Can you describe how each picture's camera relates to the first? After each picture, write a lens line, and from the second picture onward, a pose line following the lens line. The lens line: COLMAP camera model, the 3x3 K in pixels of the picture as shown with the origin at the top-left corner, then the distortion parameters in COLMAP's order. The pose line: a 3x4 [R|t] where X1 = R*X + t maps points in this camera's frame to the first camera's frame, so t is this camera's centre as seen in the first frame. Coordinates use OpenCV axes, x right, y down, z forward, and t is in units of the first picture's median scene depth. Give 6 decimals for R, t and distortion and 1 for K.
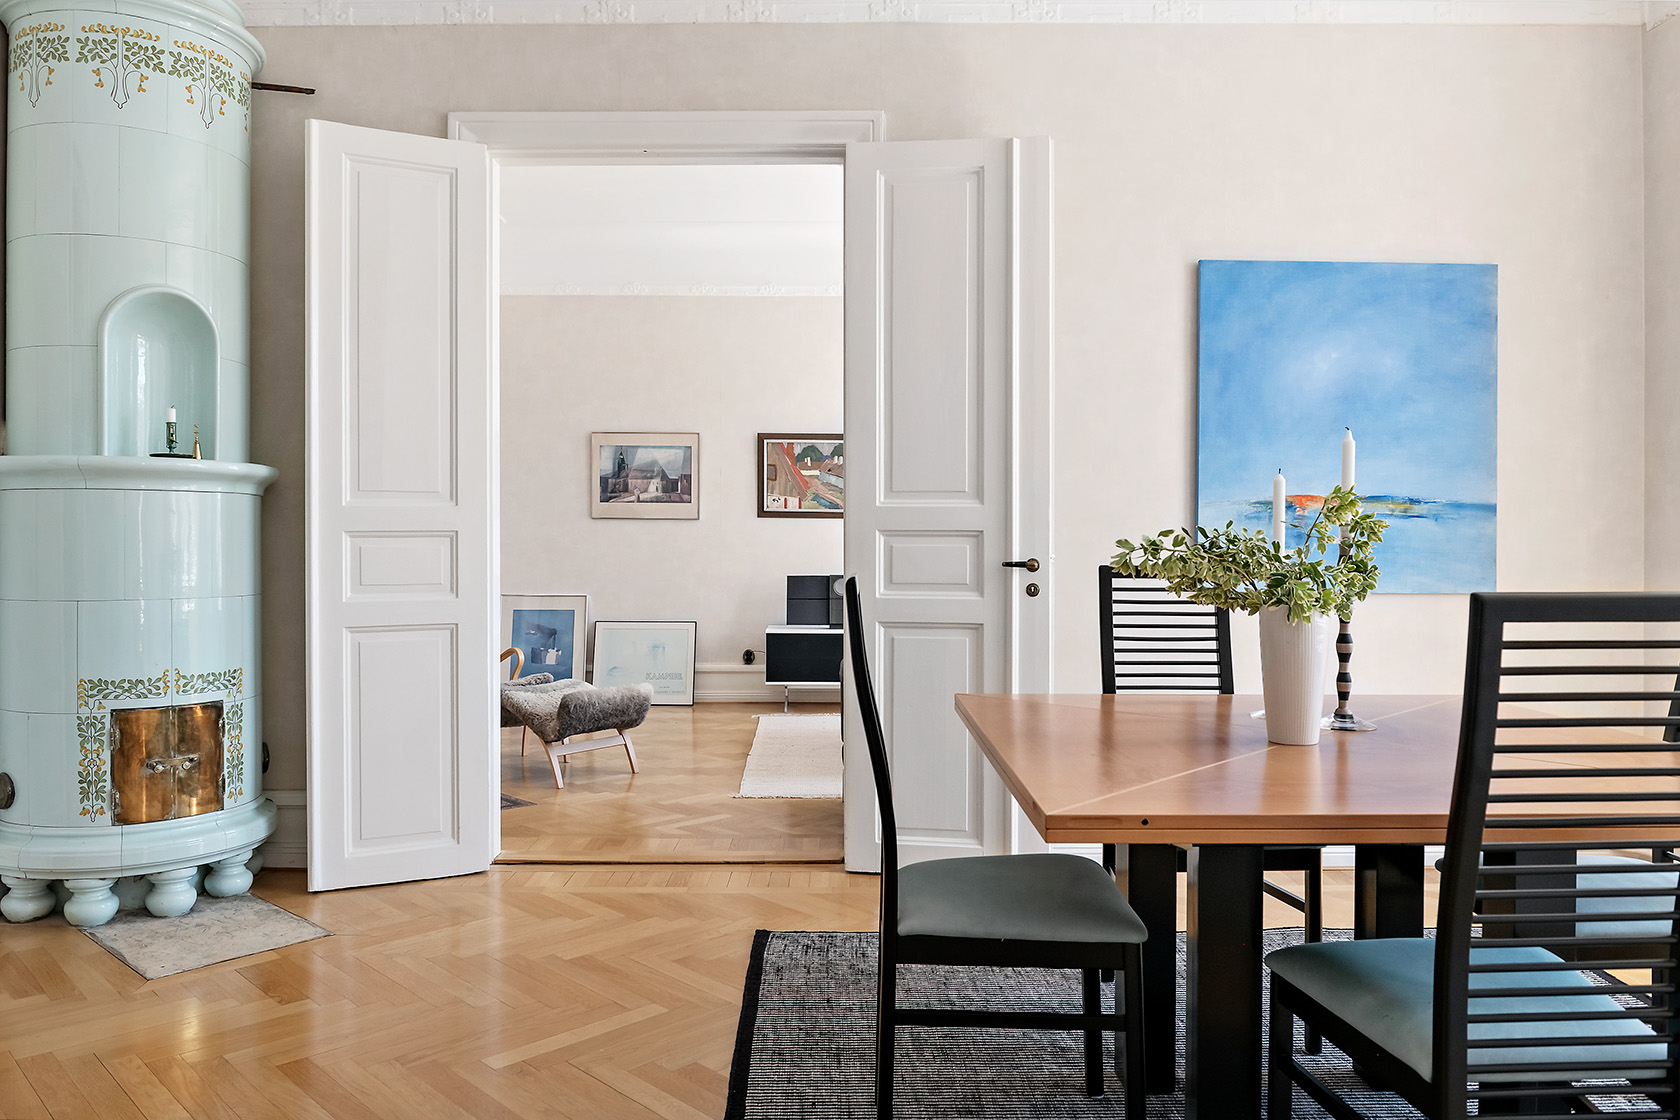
lens RADIAL K [[1193.5, 0, 840.0], [0, 1193.5, 560.0], [0, 0, 1]] dist [0.001463, -0.000735]
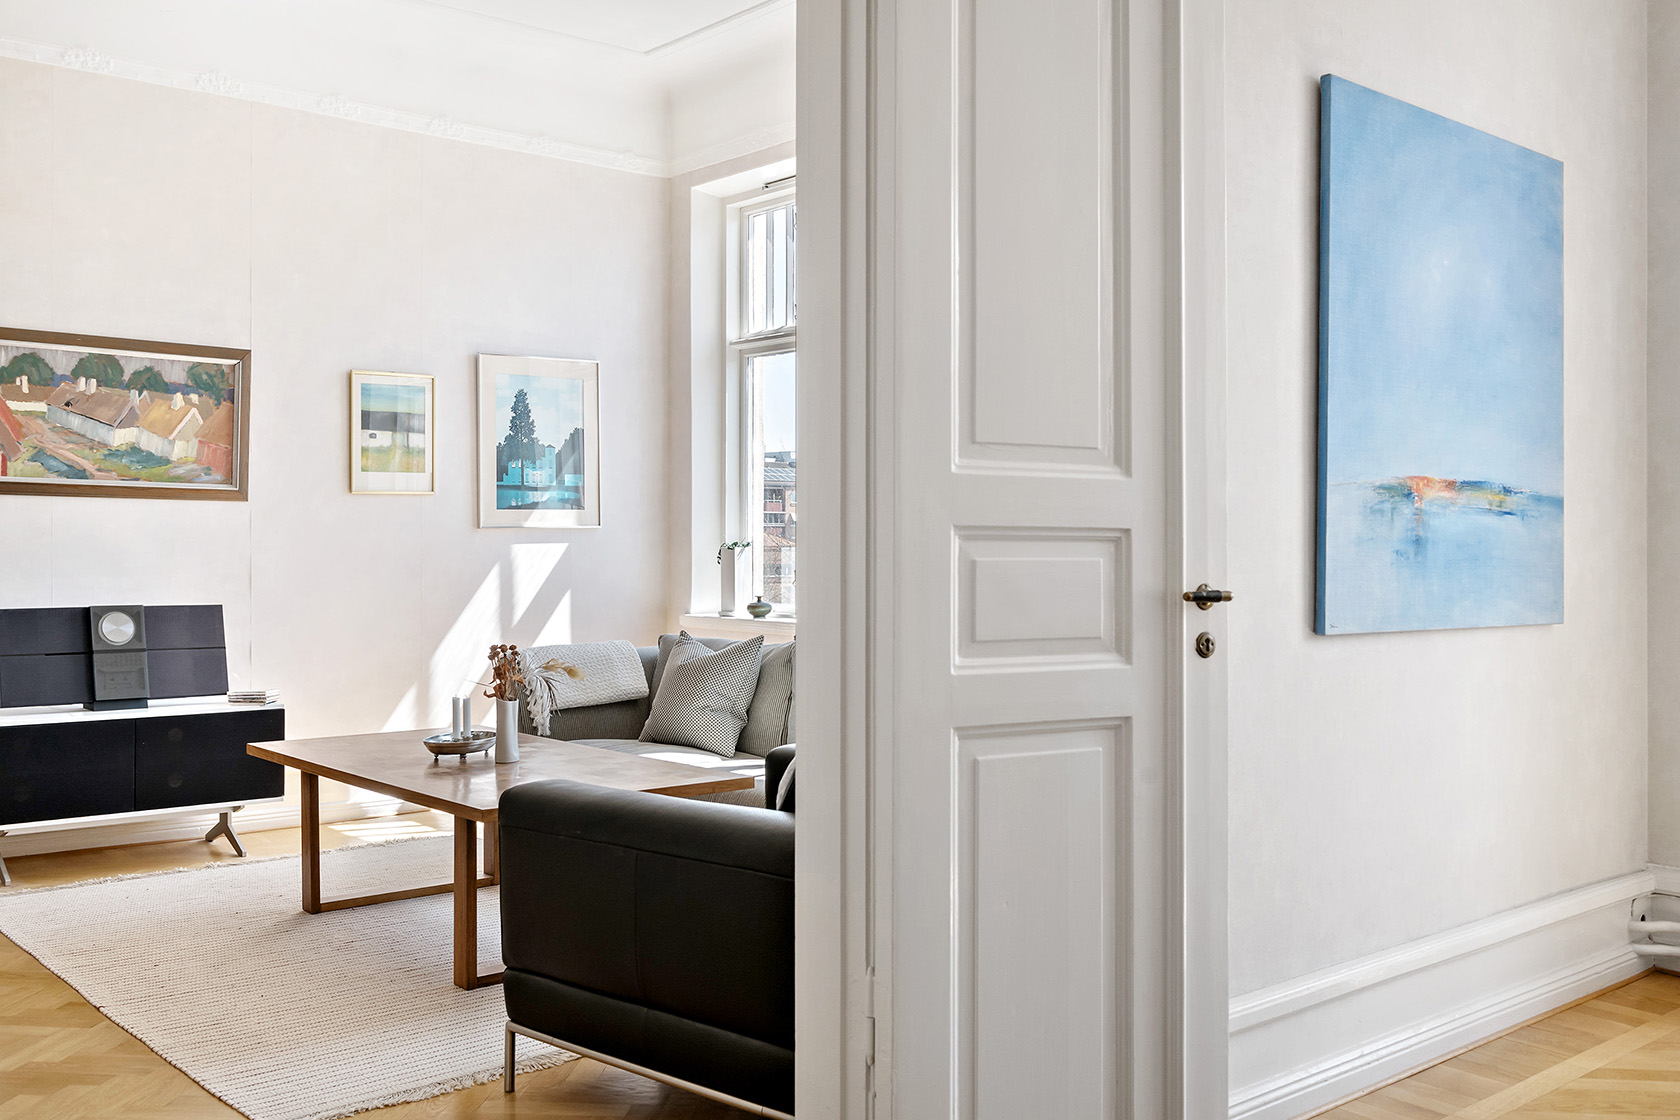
lens RADIAL K [[1539.9, 0, 840.0], [0, 1539.9, 560.0], [0, 0, 1]] dist [-0.007442, -0.001976]
pose [[0.767591, -0.005384, 0.640917, -0.376370], [0.006018, 0.999981, 0.001193, -0.013091], [-0.640911, 0.002942, 0.767609, 0.576719]]
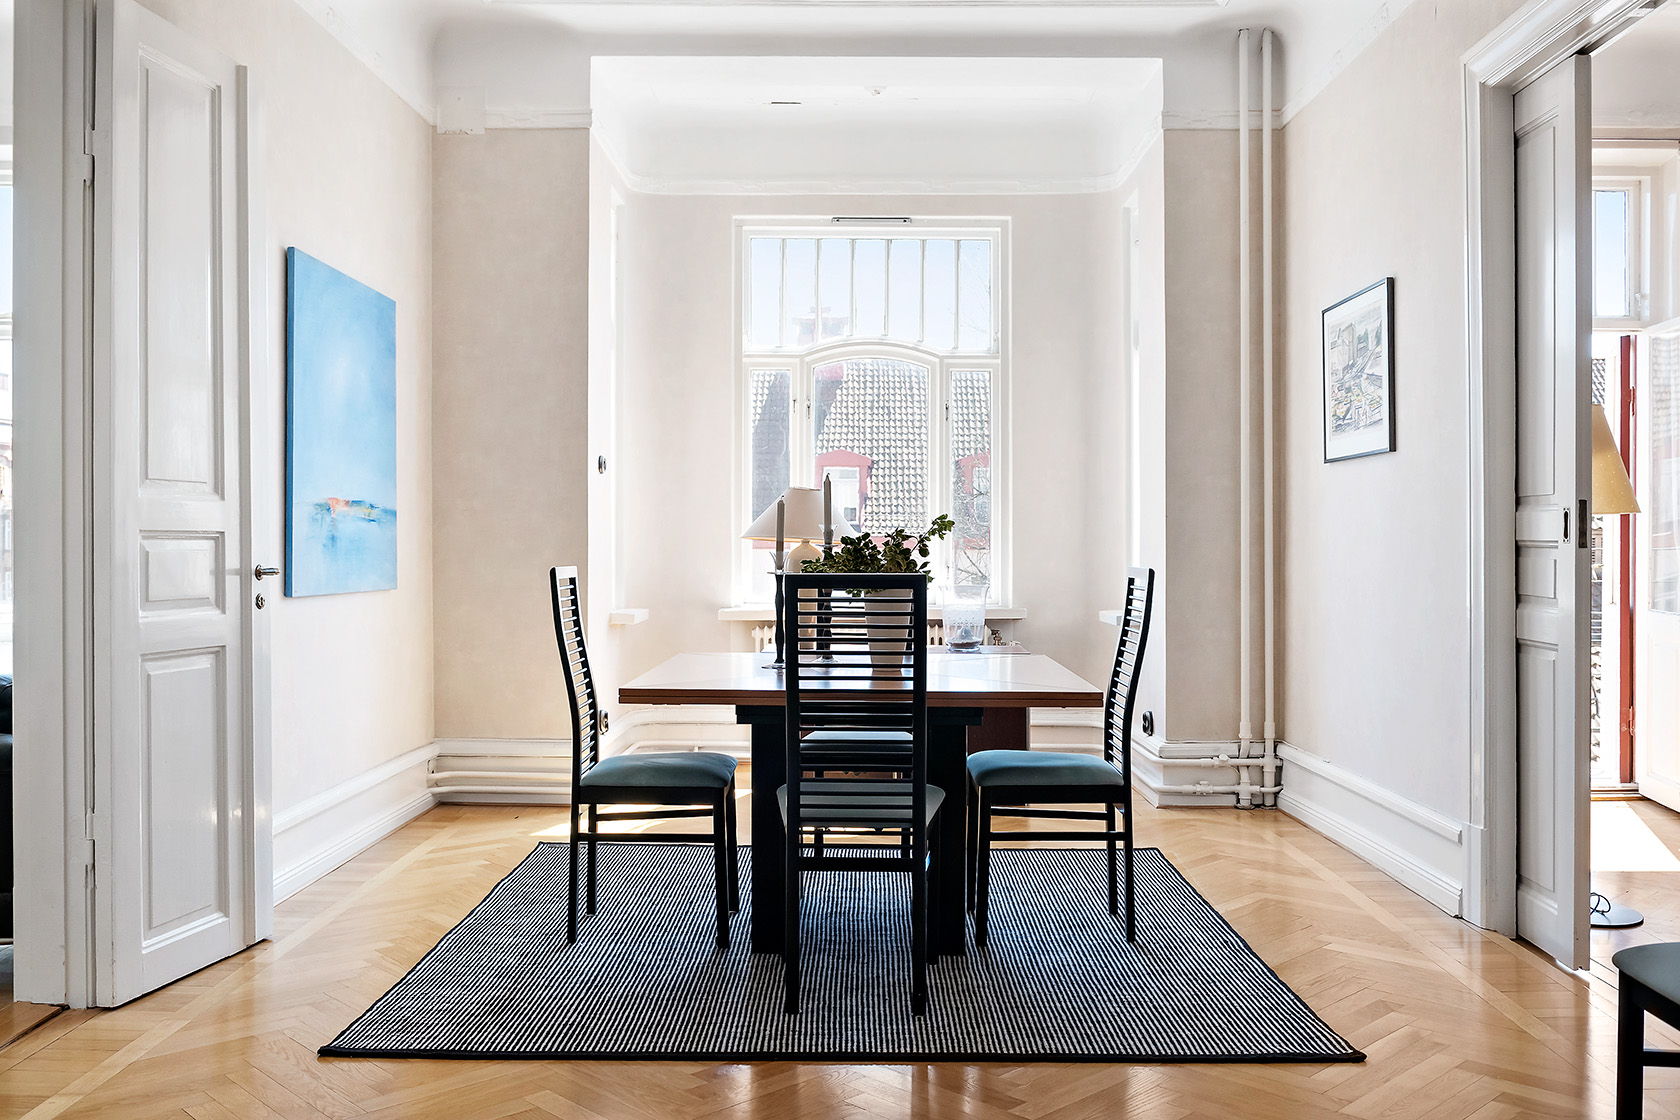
lens RADIAL K [[1479.3, 0, 840.0], [0, 1479.3, 543.1], [0, 0, 1]] dist [-0.004680, -0.002901]
pose [[0.026197, -0.003066, 0.999652, -0.869817], [0.007056, 0.999971, 0.002882, -0.016627], [-0.999632, 0.006978, 0.026218, 0.541752]]
